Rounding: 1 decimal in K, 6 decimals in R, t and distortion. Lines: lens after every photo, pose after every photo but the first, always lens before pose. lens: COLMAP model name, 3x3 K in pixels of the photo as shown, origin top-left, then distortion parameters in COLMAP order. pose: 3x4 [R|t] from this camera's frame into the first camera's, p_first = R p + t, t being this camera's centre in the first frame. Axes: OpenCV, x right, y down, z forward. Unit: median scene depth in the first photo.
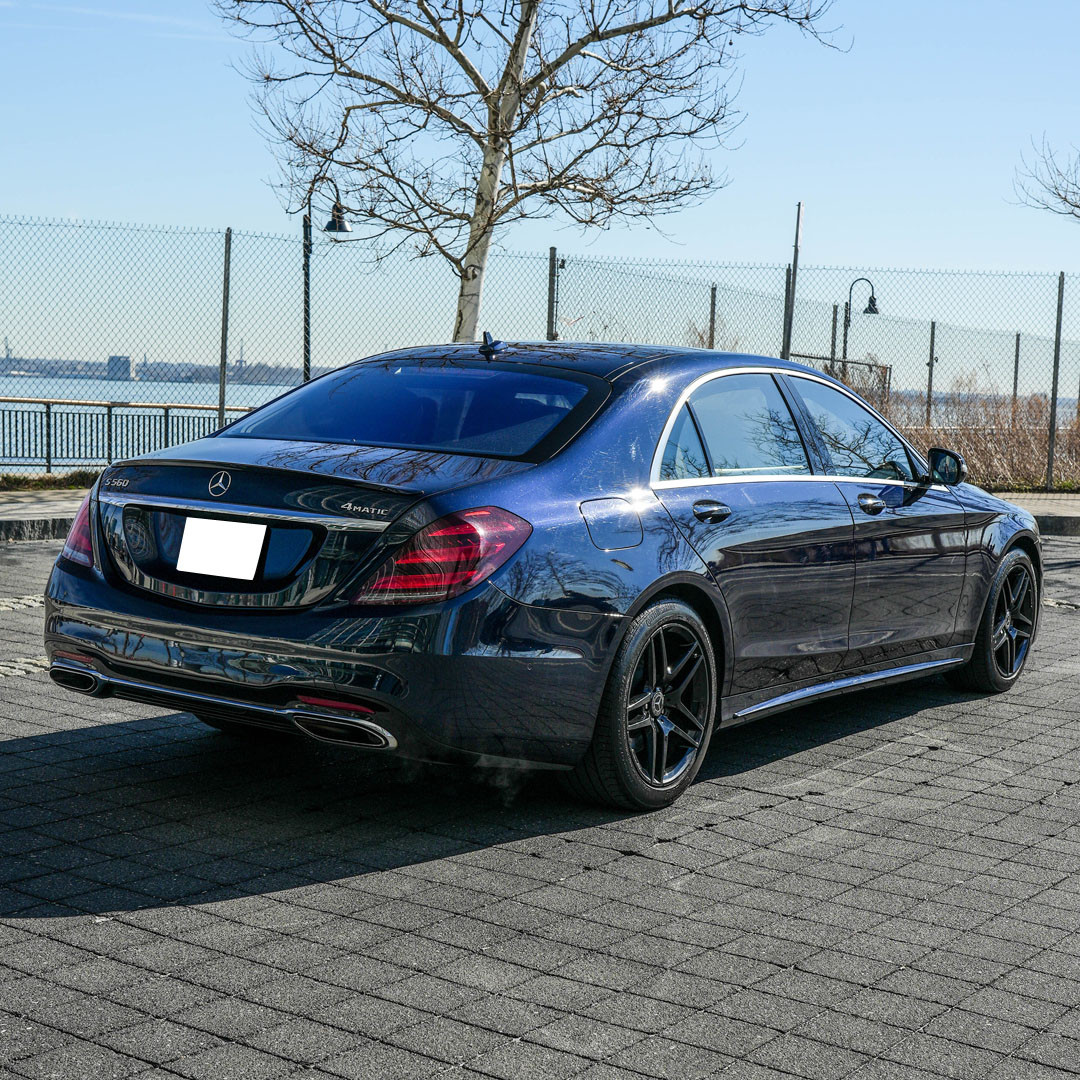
lens RADIAL K [[1492.0, 0, 540.0], [0, 1492.0, 563.0], [0, 0, 1]] dist [-0.015965, -0.039623]
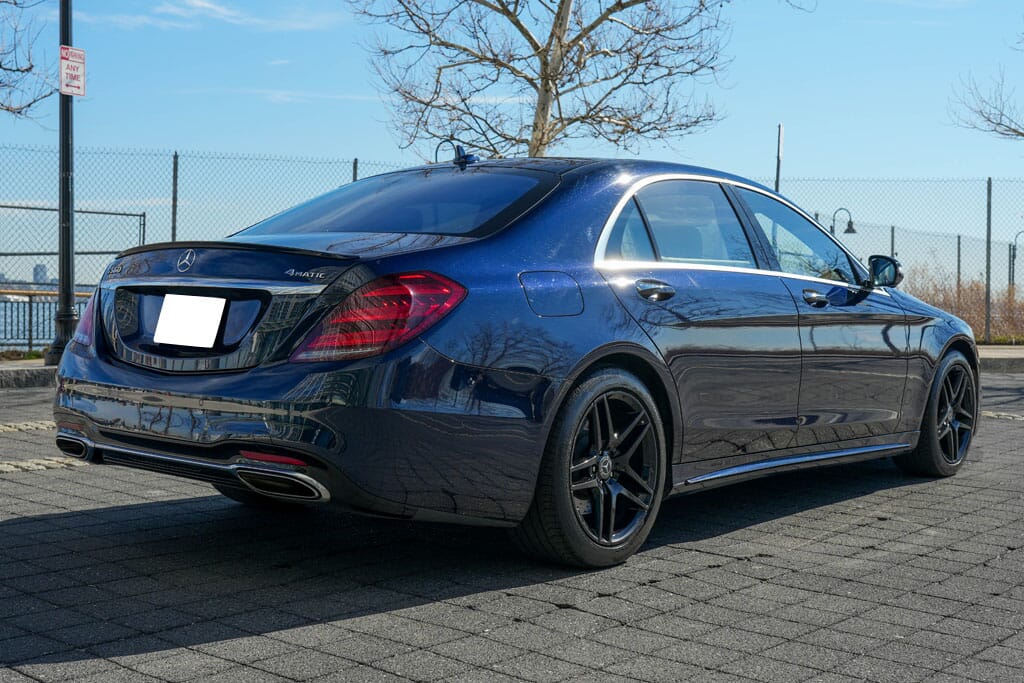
lens RADIAL K [[1062.9, 0, 512.0], [0, 1062.9, 324.5], [0, 0, 1]] dist [-0.021227, 0.033960]
pose [[0.995407, -0.021733, -0.093234, 0.065289], [0.013469, 0.995998, -0.088358, 0.045167], [0.094781, 0.086696, 0.991716, 0.177192]]
